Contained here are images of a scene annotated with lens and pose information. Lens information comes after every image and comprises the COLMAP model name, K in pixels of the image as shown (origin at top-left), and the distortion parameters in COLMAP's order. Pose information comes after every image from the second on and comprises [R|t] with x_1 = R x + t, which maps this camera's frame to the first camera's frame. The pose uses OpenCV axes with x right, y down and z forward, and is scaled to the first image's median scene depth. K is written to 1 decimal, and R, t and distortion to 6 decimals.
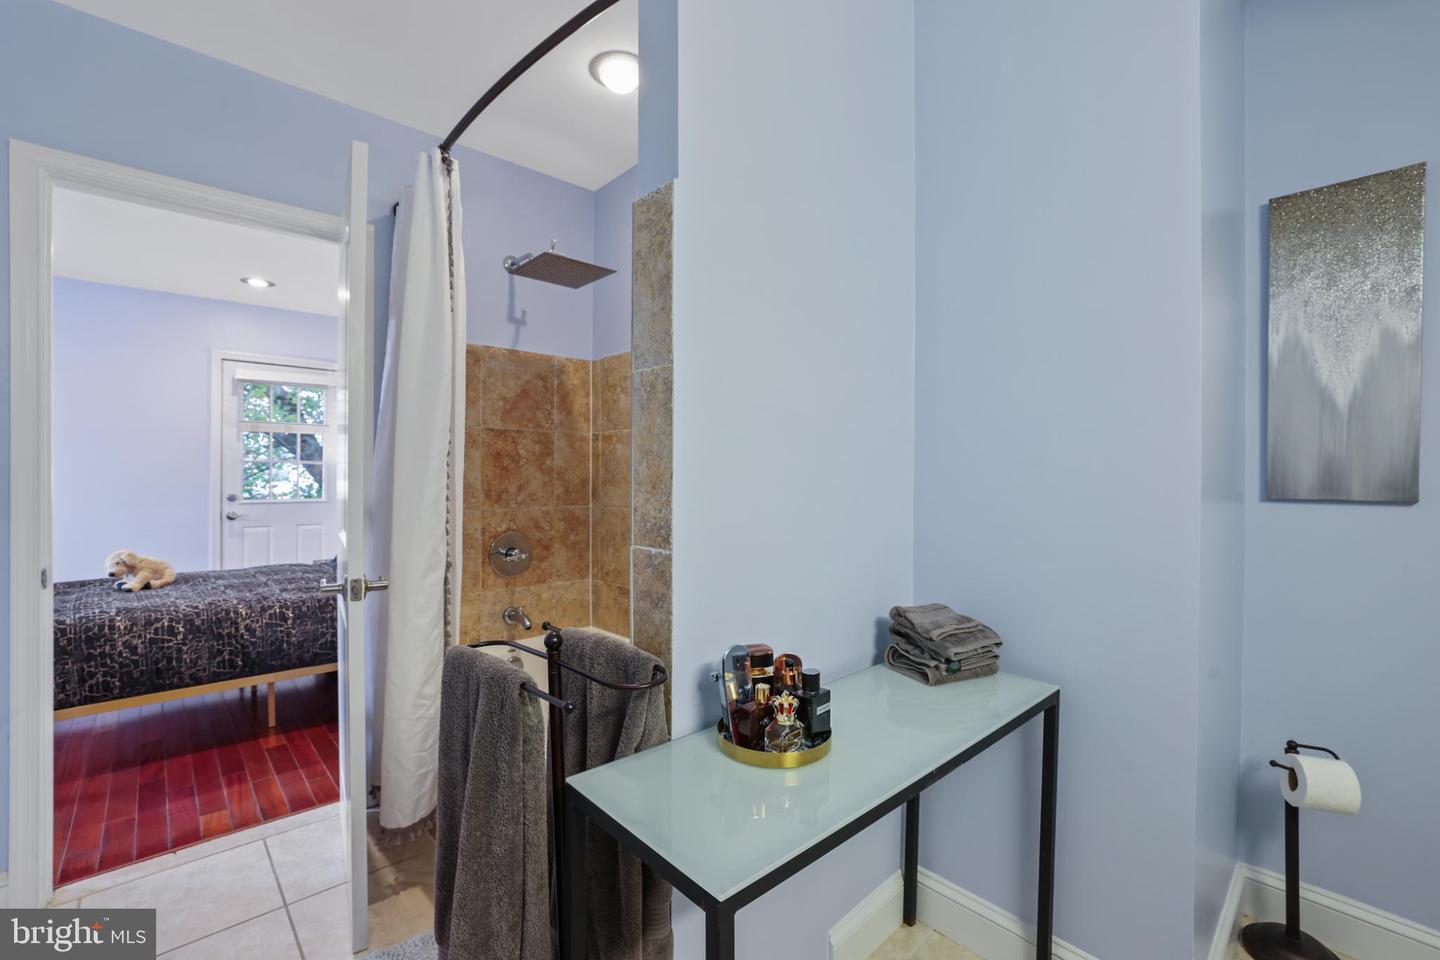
lens RADIAL K [[612.6, 0, 716.1], [0, 612.6, 470.9], [0, 0, 1]] dist [-0.021749, 0.007540]
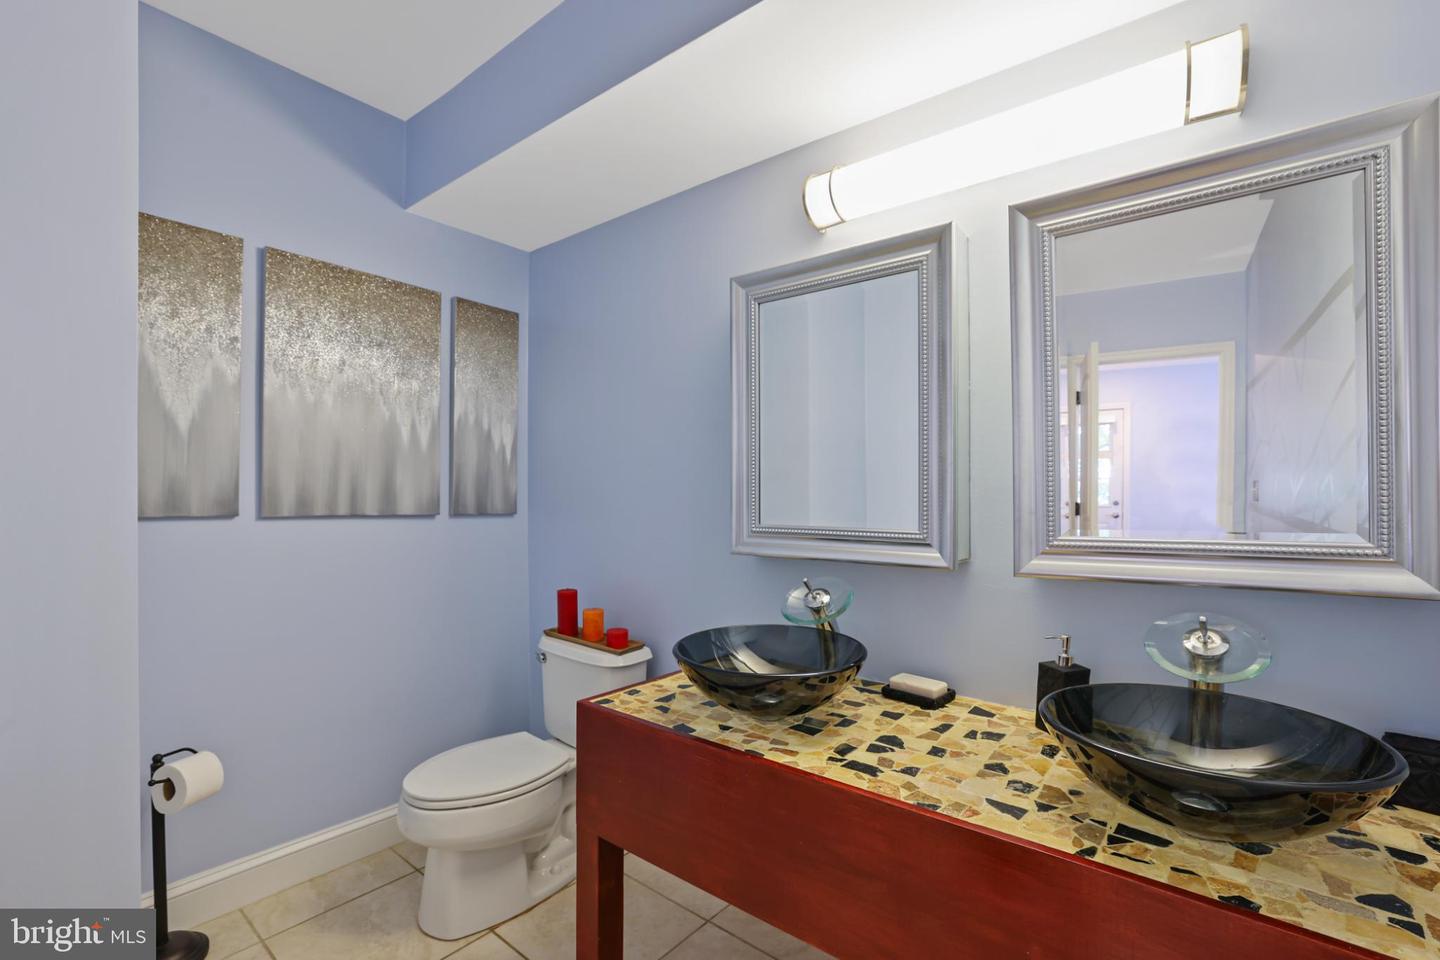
lens RADIAL K [[612.6, 0, 716.6], [0, 612.6, 494.3], [0, 0, 1]] dist [-0.021749, 0.007540]
pose [[-0.125336, -0.004861, 0.992102, -0.170778], [-0.008354, 0.999958, 0.003844, -0.004169], [-0.992079, -0.007807, -0.125371, 0.191259]]
